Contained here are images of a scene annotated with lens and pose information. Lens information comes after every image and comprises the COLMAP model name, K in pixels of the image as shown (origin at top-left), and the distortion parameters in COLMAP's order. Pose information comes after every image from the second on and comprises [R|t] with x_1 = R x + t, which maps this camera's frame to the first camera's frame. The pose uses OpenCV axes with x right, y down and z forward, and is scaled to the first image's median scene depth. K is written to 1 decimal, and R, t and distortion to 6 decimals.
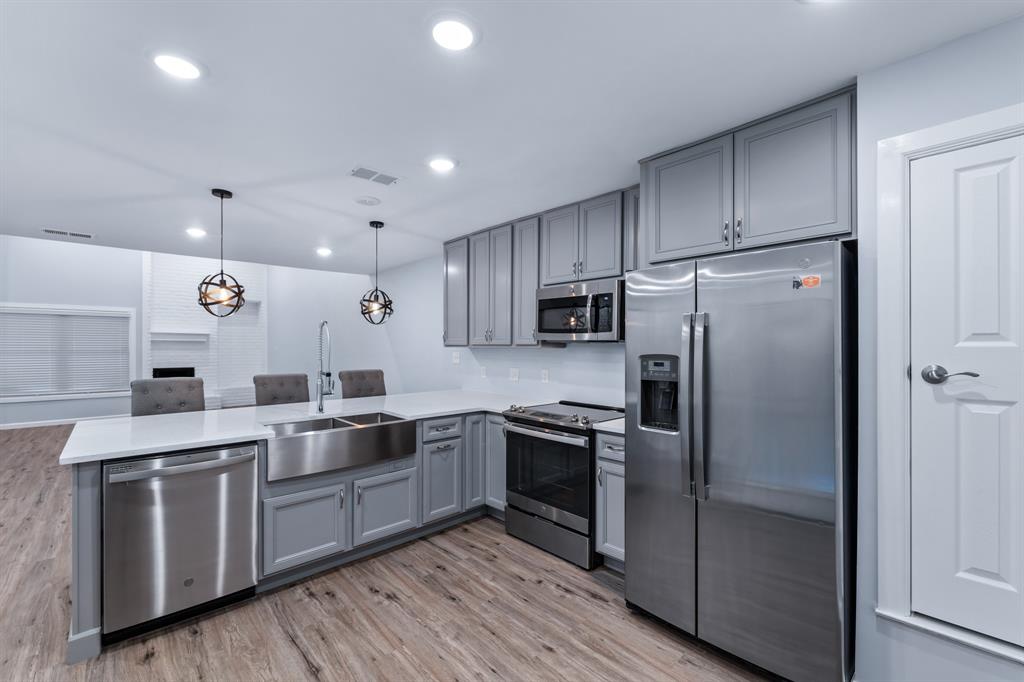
lens RADIAL K [[439.3, 0, 520.5], [0, 439.3, 344.4], [0, 0, 1]] dist [-0.000564, -0.000501]
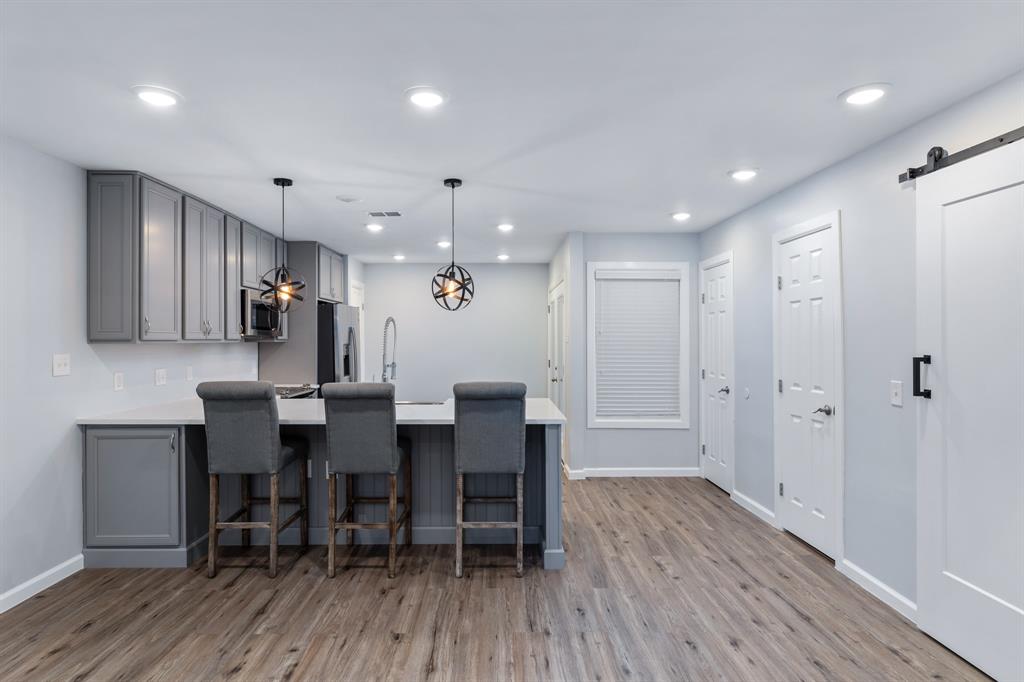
lens RADIAL K [[571.7, 0, 500.2], [0, 571.7, 335.3], [0, 0, 1]] dist [-0.000845, -0.002648]
pose [[-0.733579, 0.005736, 0.679580, -1.619208], [0.000540, 0.999969, -0.007857, 0.001717], [-0.679604, -0.005397, -0.733559, 1.859854]]
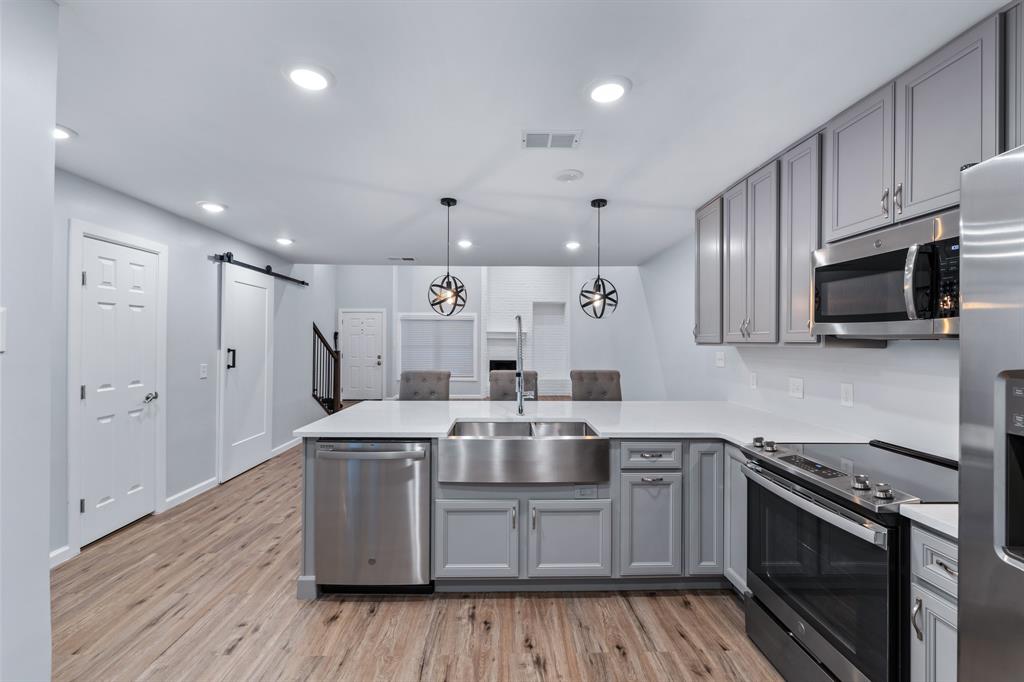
lens RADIAL K [[439.3, 0, 505.5], [0, 439.3, 336.7], [0, 0, 1]] dist [-0.000564, -0.000501]
pose [[0.734128, -0.004444, -0.678996, 0.157326], [-0.003268, 0.999944, -0.010077, -0.000386], [0.679003, 0.009617, 0.734073, 0.303237]]
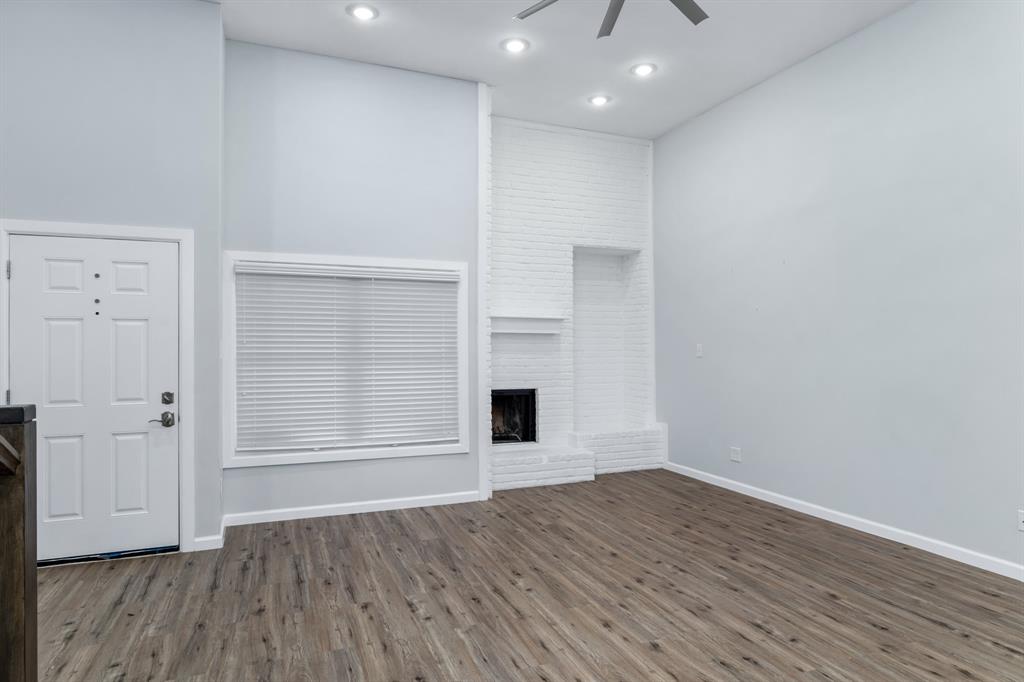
lens RADIAL K [[618.9, 0, 522.2], [0, 618.9, 333.8], [0, 0, 1]] dist [-0.008366, 0.004825]
pose [[0.933029, -0.004965, -0.359767, -1.663916], [0.001355, 0.999946, -0.010284, -0.001326], [0.359798, 0.009108, 0.932986, 1.162772]]
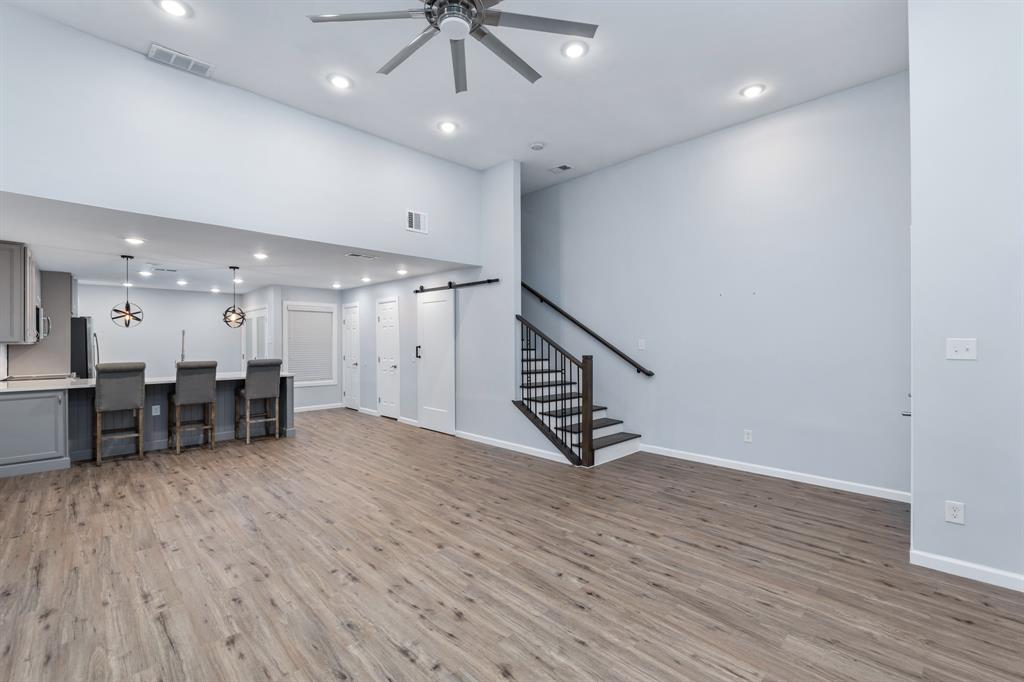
lens RADIAL K [[439.3, 0, 522.0], [0, 439.3, 341.7], [0, 0, 1]] dist [-0.000564, -0.000501]
pose [[-0.999469, 0.003044, -0.032432, -1.968637], [0.003029, 0.999995, 0.000501, 0.005583], [0.032433, 0.000402, -0.999474, 3.111354]]
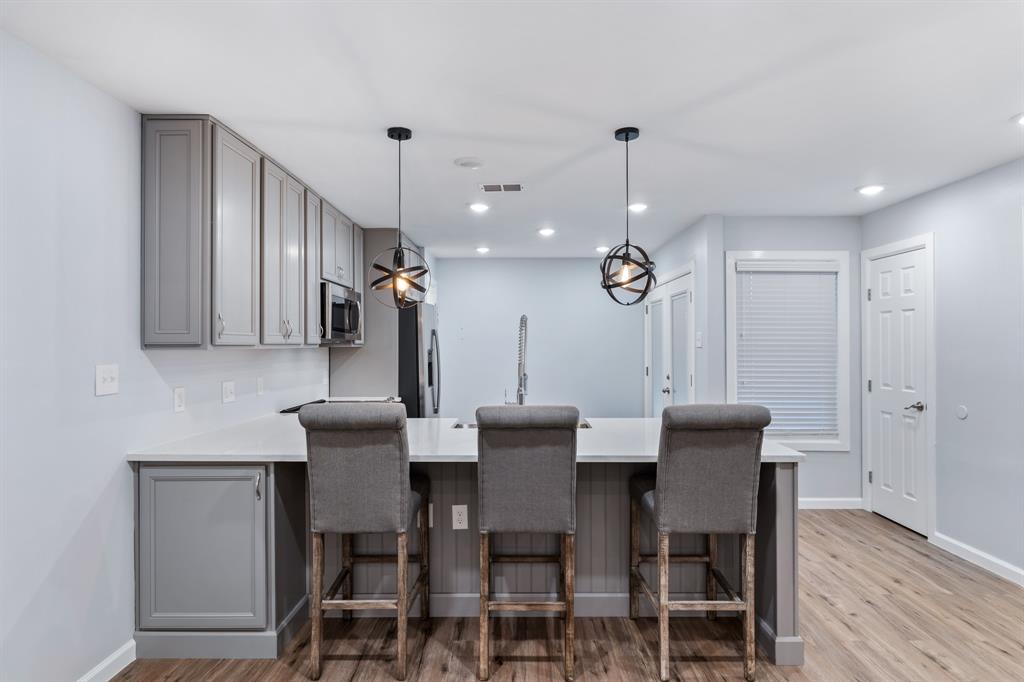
lens RADIAL K [[564.5, 0, 515.2], [0, 564.5, 337.3], [0, 0, 1]] dist [-0.003759, -0.000068]
pose [[-0.726219, 0.009424, 0.687399, -1.186422], [0.000925, 0.999919, -0.012732, 0.001564], [-0.687463, -0.008610, -0.726168, 1.803841]]
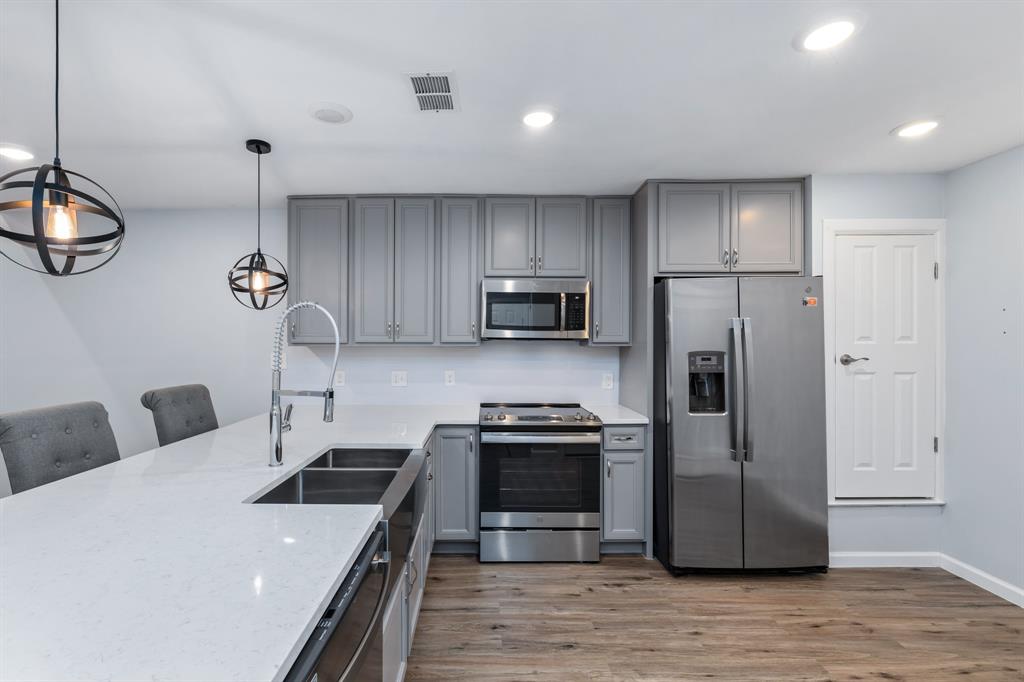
lens RADIAL K [[439.3, 0, 497.1], [0, 439.3, 343.5], [0, 0, 1]] dist [-0.000564, -0.000501]
pose [[0.685947, -0.001470, 0.727650, -0.682866], [-0.001104, 0.999995, 0.003061, -0.000529], [-0.727651, -0.002903, 0.685941, 0.421561]]
